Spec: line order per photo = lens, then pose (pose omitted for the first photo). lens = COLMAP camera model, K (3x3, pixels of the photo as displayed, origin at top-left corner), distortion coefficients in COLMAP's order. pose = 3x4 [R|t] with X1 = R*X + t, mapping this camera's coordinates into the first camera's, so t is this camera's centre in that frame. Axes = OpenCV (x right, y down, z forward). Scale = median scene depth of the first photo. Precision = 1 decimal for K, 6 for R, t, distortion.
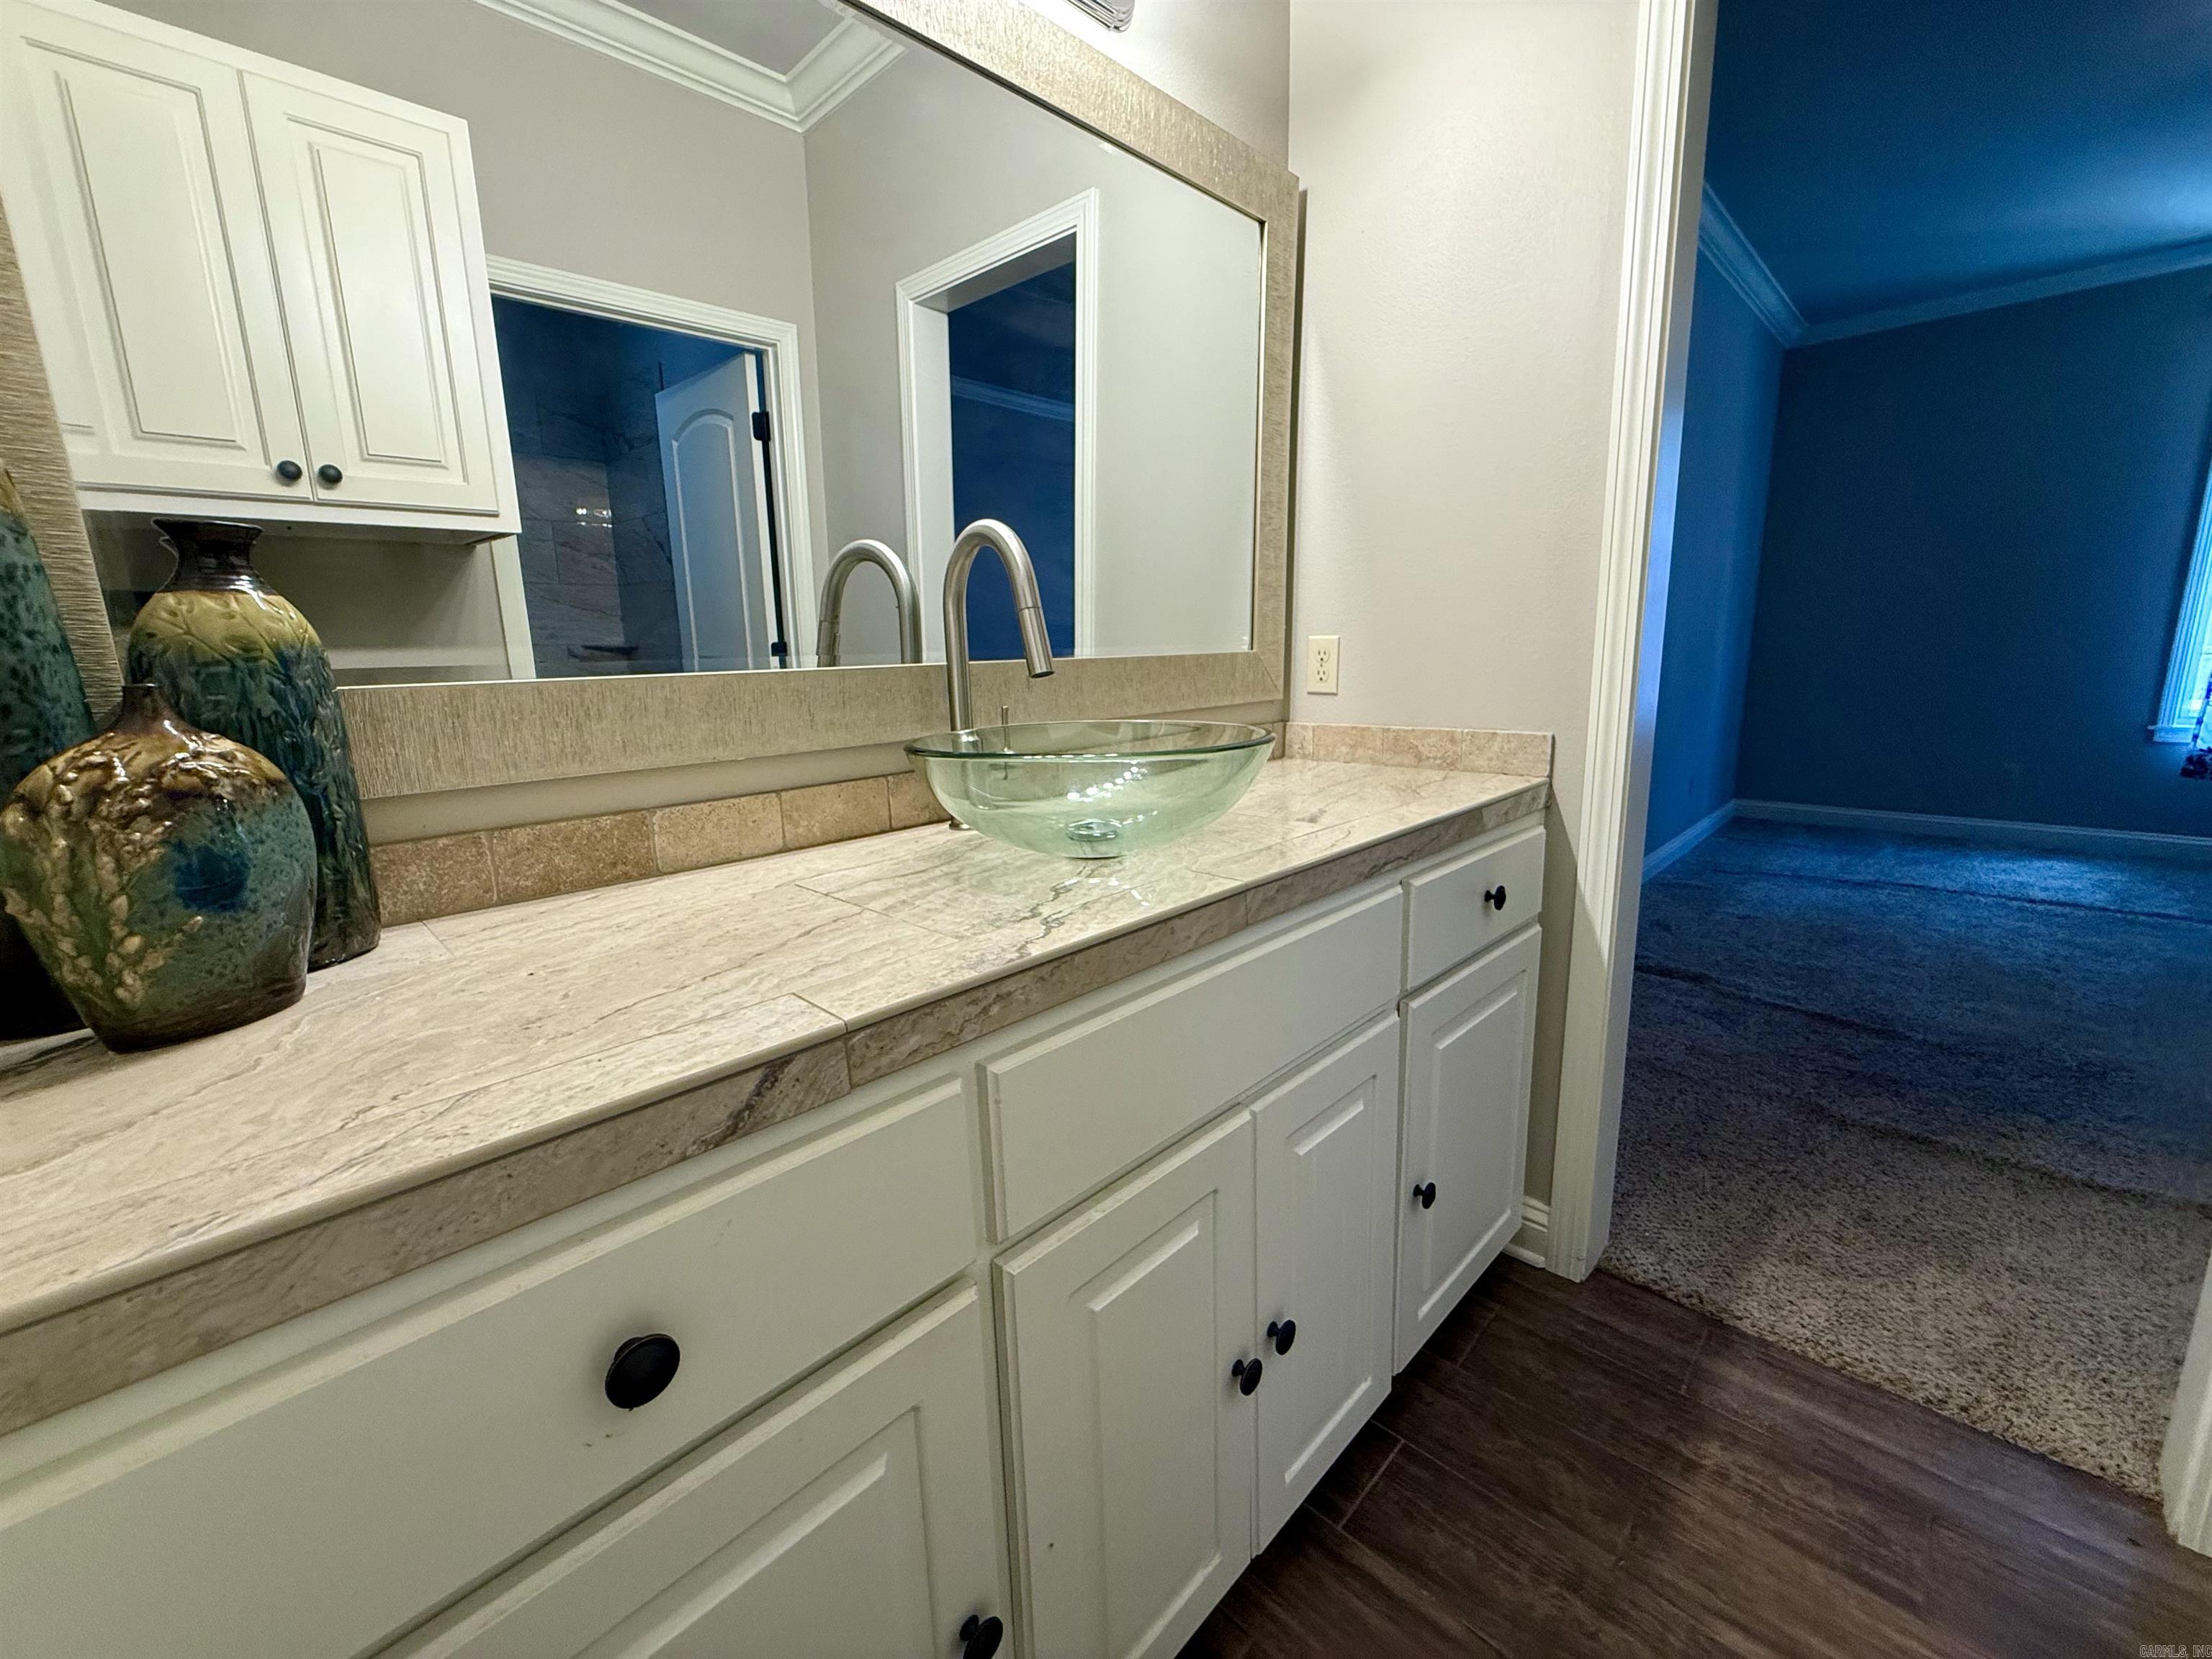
lens RADIAL K [[905.5, 0, 1106.0], [0, 905.5, 829.5], [0, 0, 1]] dist [-0.001101, -0.000072]
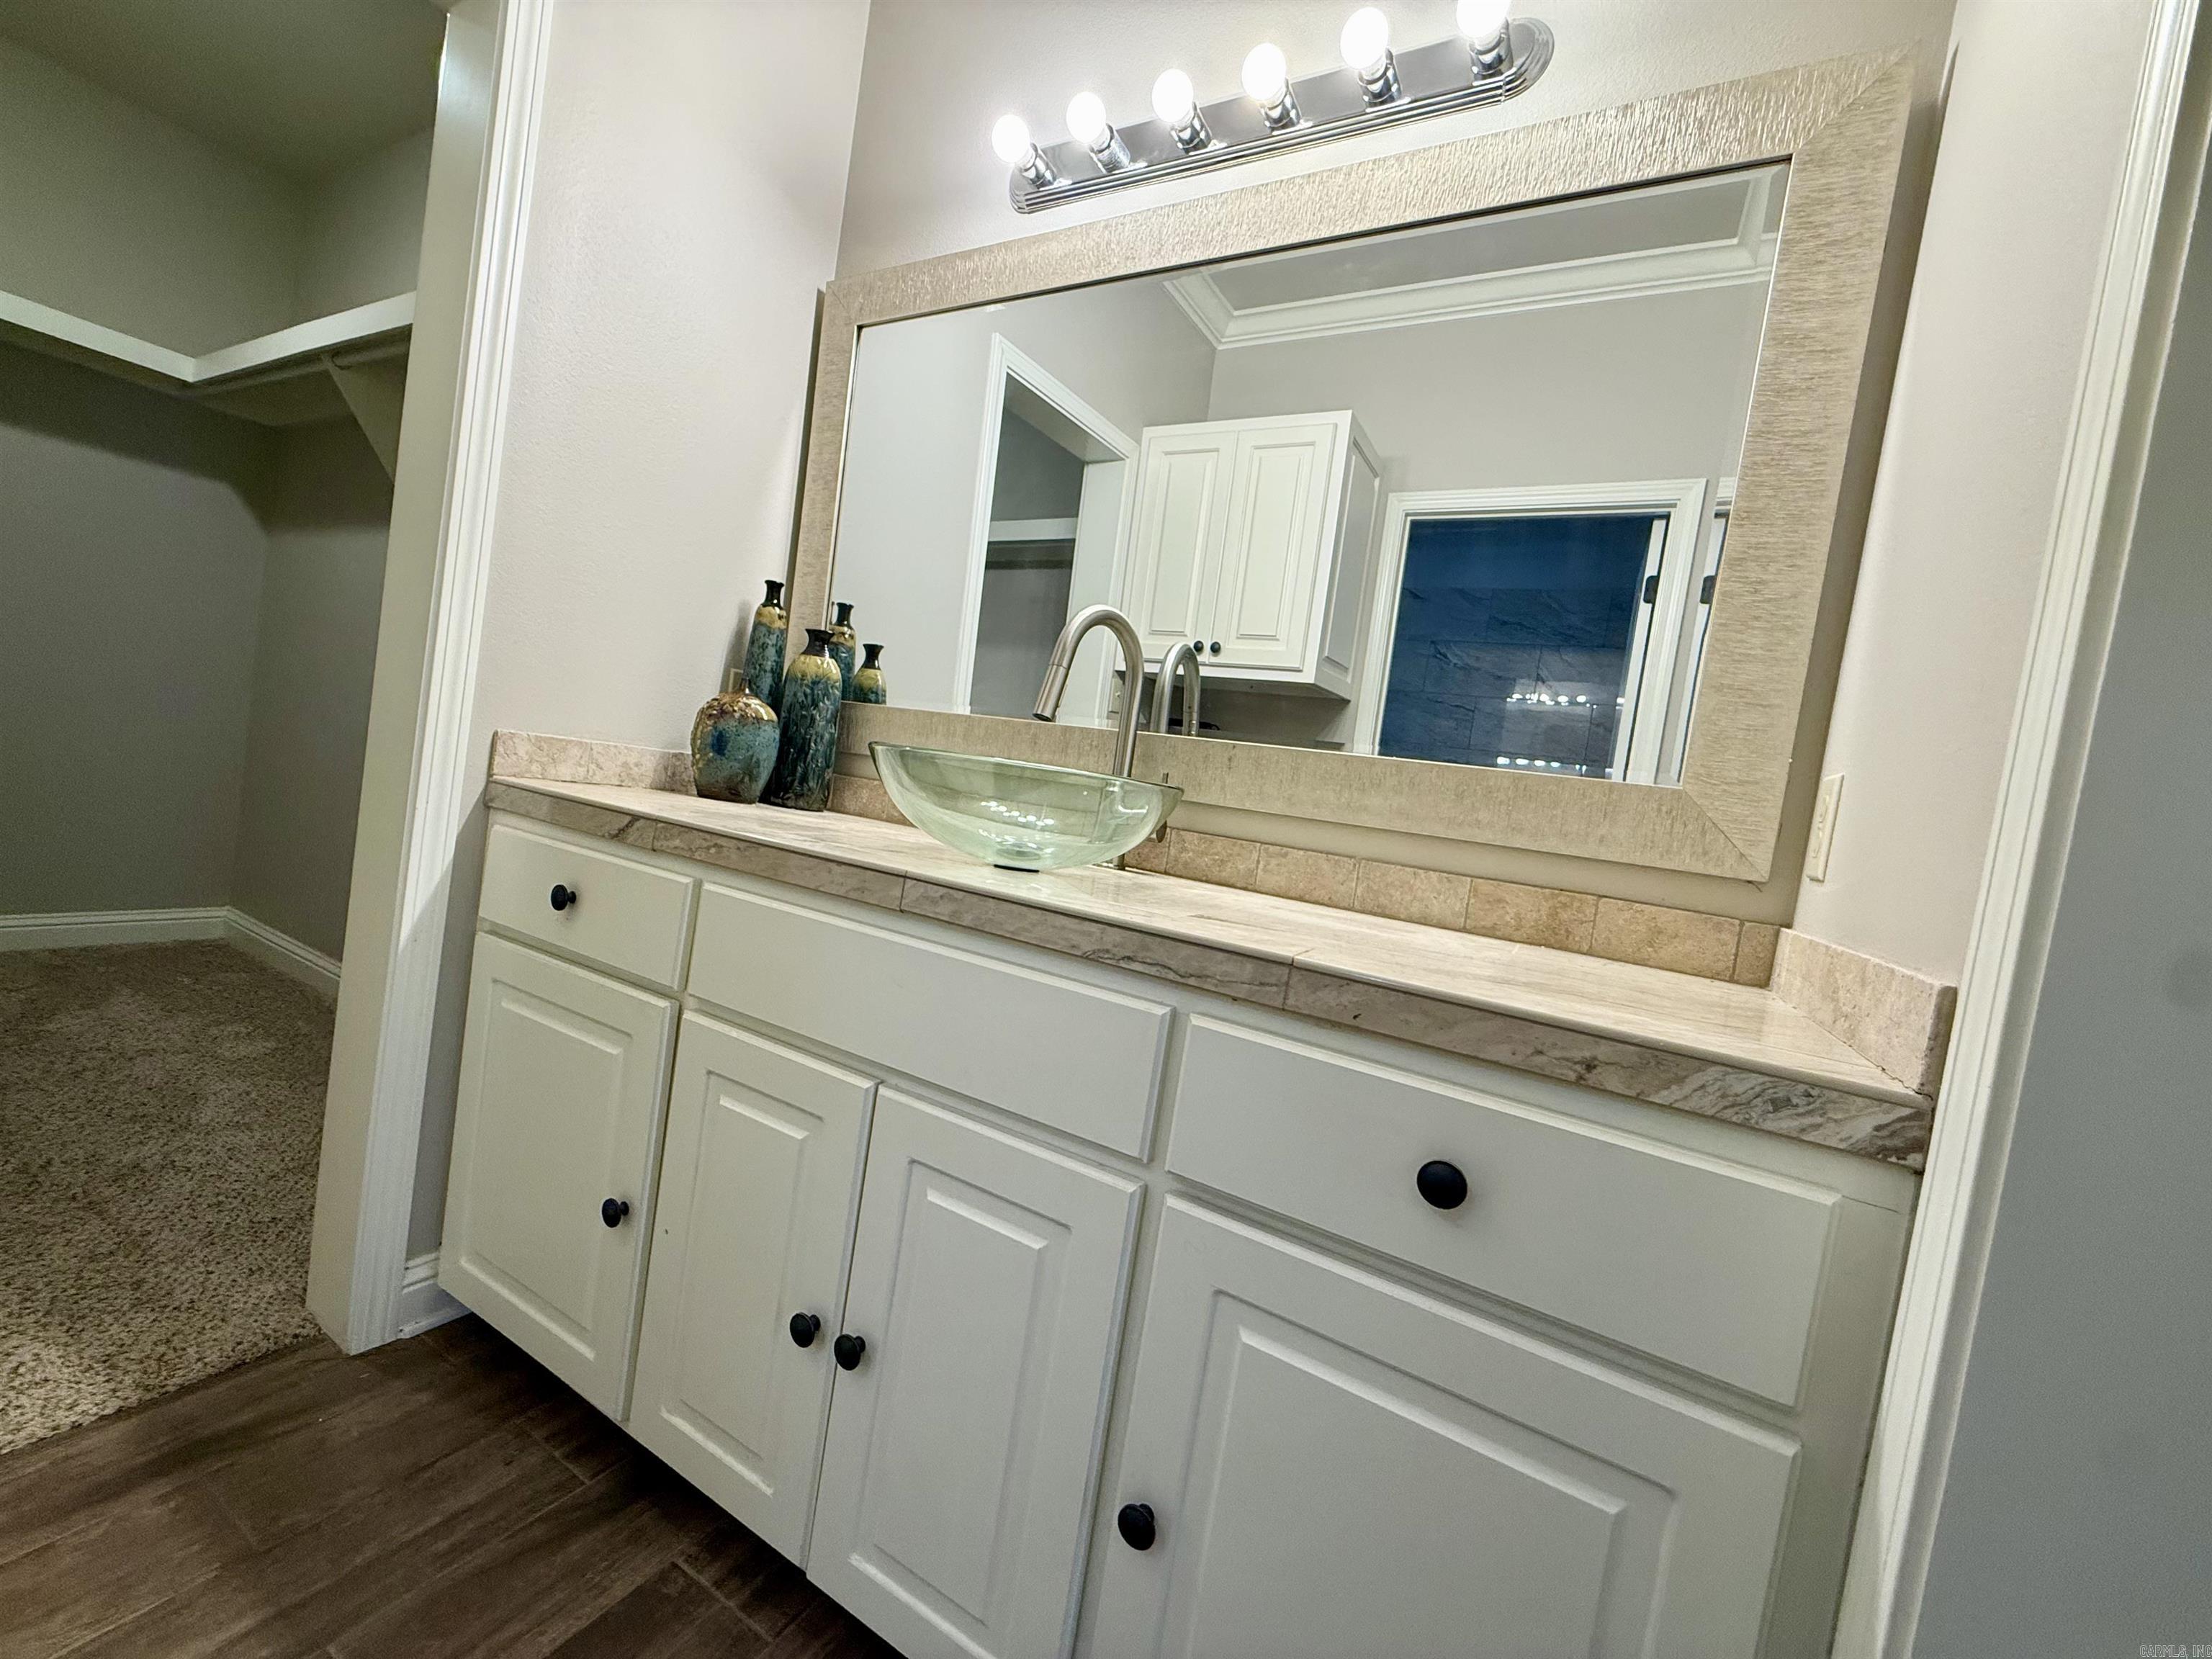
lens RADIAL K [[887.8, 0, 1103.0], [0, 887.8, 827.5], [0, 0, 1]] dist [0.001364, 0.000608]
pose [[0.247905, 0.108131, -0.962731, 1.131967], [-0.335294, 0.941913, 0.019455, -0.082236], [0.908912, 0.317975, 0.269760, 0.817409]]
